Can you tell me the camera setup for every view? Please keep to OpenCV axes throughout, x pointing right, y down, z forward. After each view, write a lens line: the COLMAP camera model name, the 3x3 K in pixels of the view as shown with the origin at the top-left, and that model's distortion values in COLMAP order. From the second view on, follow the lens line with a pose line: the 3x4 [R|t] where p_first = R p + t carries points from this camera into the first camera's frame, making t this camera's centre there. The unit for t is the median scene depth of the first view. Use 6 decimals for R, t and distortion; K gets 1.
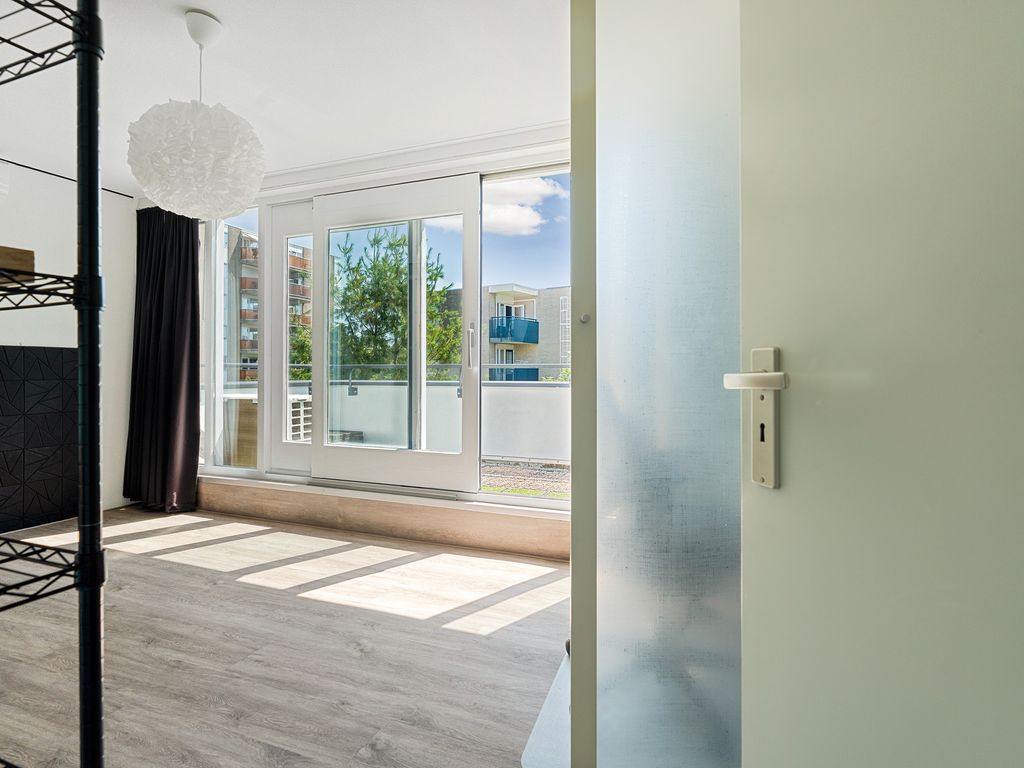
lens RADIAL K [[552.6, 0, 497.0], [0, 552.6, 370.4], [0, 0, 1]] dist [-0.000585, -0.002428]
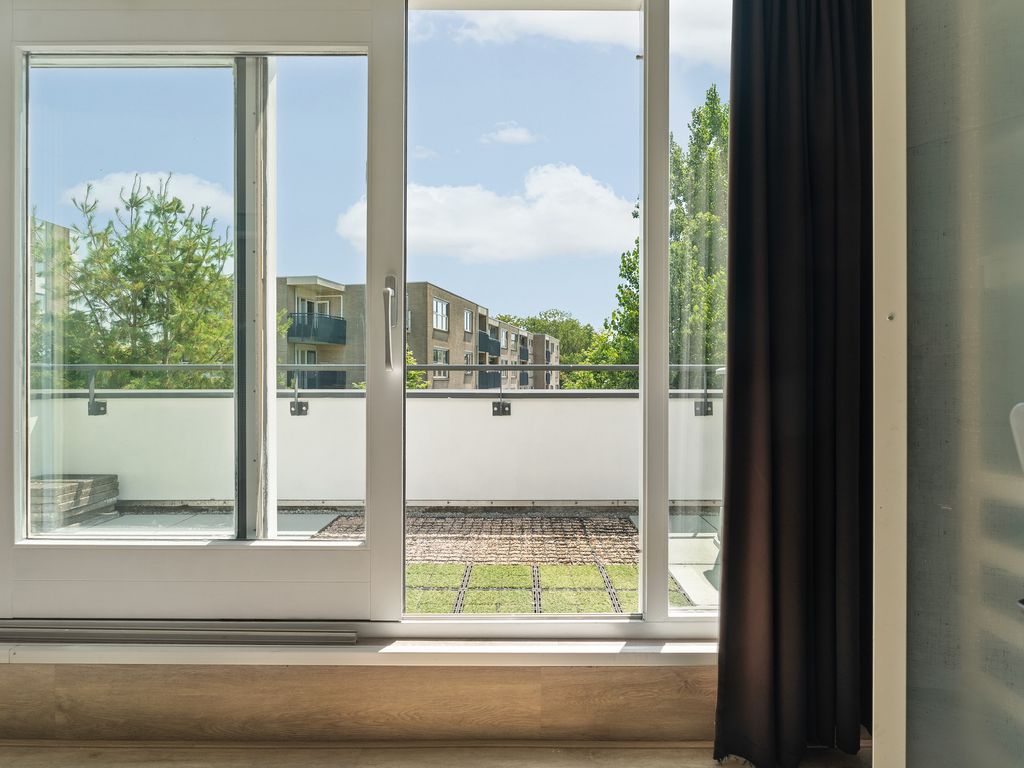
lens RADIAL K [[552.6, 0, 515.0], [0, 552.6, 383.3], [0, 0, 1]] dist [-0.000585, -0.002428]
pose [[0.924627, -0.002071, 0.380867, -0.027832], [-0.003896, 0.999881, 0.014897, 0.000340], [-0.380853, -0.015259, 0.924510, 0.109407]]
